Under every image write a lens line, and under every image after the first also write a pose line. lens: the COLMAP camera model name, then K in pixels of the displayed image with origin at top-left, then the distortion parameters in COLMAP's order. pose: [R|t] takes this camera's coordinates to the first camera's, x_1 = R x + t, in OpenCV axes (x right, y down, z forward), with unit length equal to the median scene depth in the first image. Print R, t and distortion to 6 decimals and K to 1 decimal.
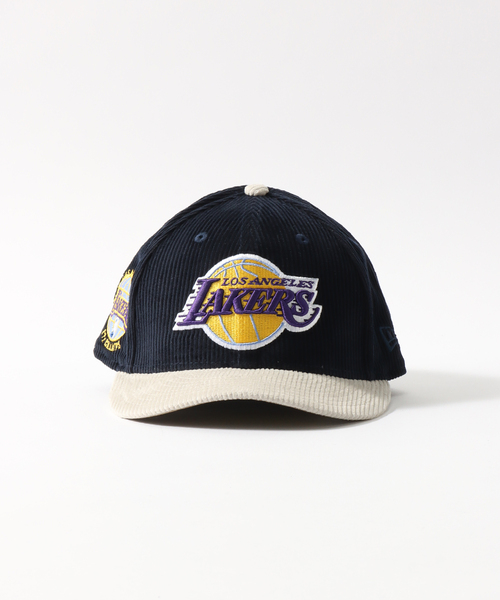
lens RADIAL K [[3071.3, 0, 250.1], [0, 3071.3, 300.1], [0, 0, 1]] dist [0.528429, 2.230601]
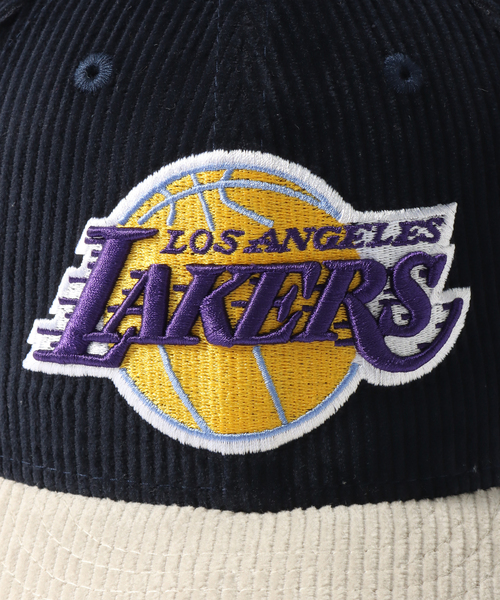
lens RADIAL K [[3071.3, 0, 250.1], [0, 3071.3, 300.1], [0, 0, 1]] dist [0.528429, 2.230601]
pose [[0.999183, -0.040323, 0.002836, -0.001170], [0.036551, 0.931231, 0.362592, -0.118242], [-0.017262, -0.362192, 0.931944, 0.693649]]
